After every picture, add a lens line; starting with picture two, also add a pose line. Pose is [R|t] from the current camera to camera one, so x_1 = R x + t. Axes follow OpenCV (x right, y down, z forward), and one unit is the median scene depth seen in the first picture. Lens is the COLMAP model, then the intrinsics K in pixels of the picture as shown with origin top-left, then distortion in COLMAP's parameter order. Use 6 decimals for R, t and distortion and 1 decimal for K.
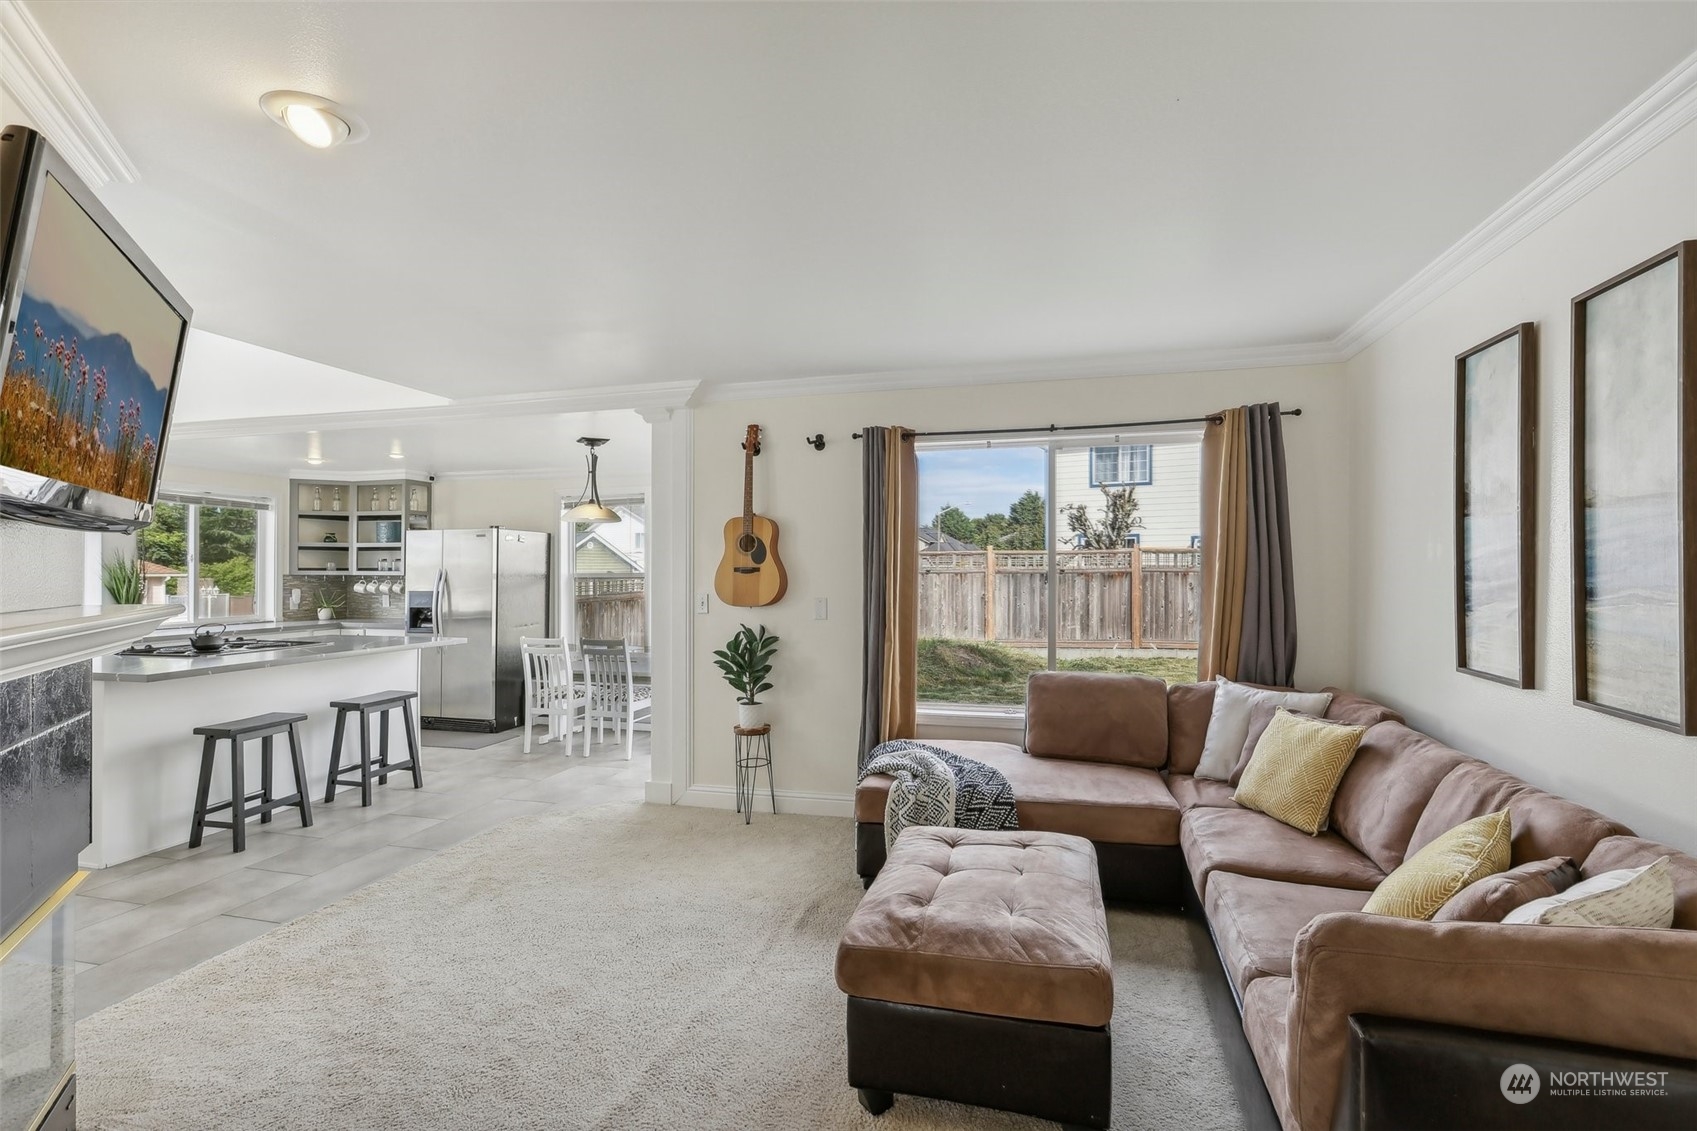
lens RADIAL K [[764.7, 0, 861.1], [0, 764.7, 565.9], [0, 0, 1]] dist [-0.015783, 0.003792]
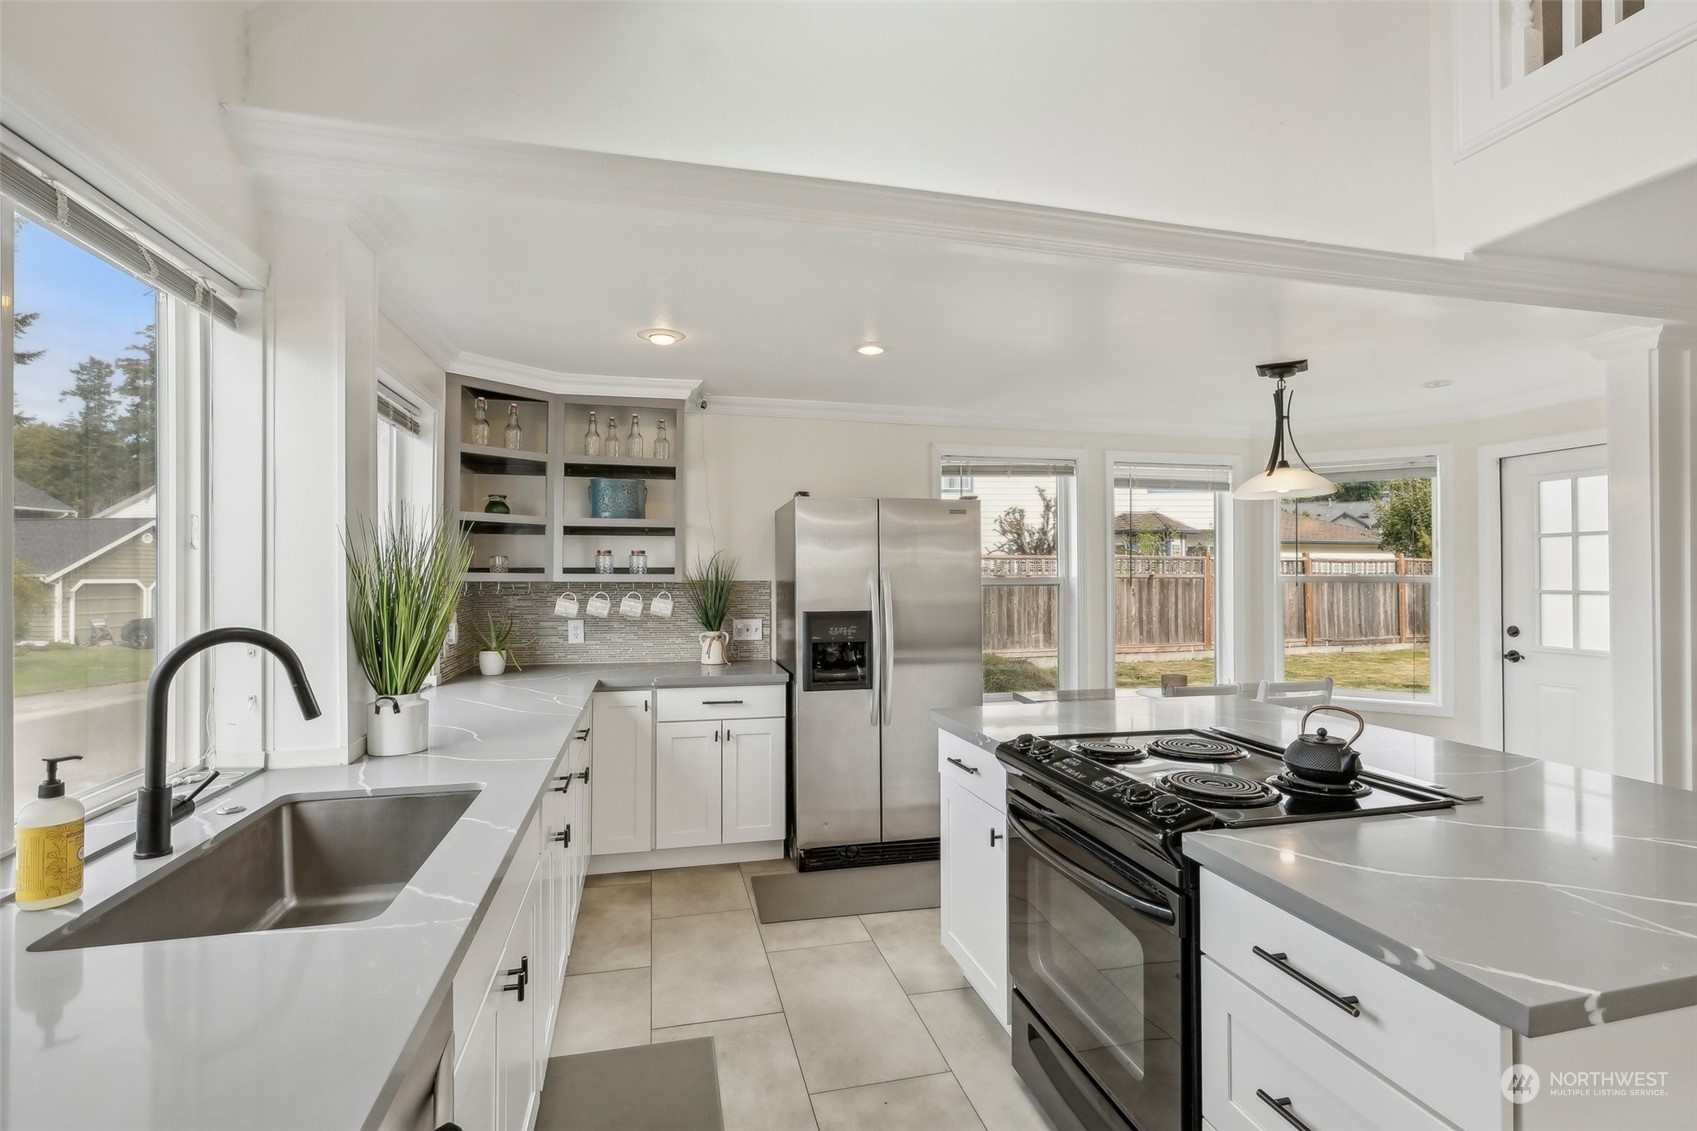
lens RADIAL K [[786.6, 0, 850.7], [0, 786.6, 570.4], [0, 0, 1]] dist [-0.007473, 0.000142]
pose [[0.884349, 0.006217, 0.466785, -1.279451], [-0.005516, 0.999981, -0.002869, 0.008851], [-0.466793, -0.000037, 0.884366, 0.790941]]
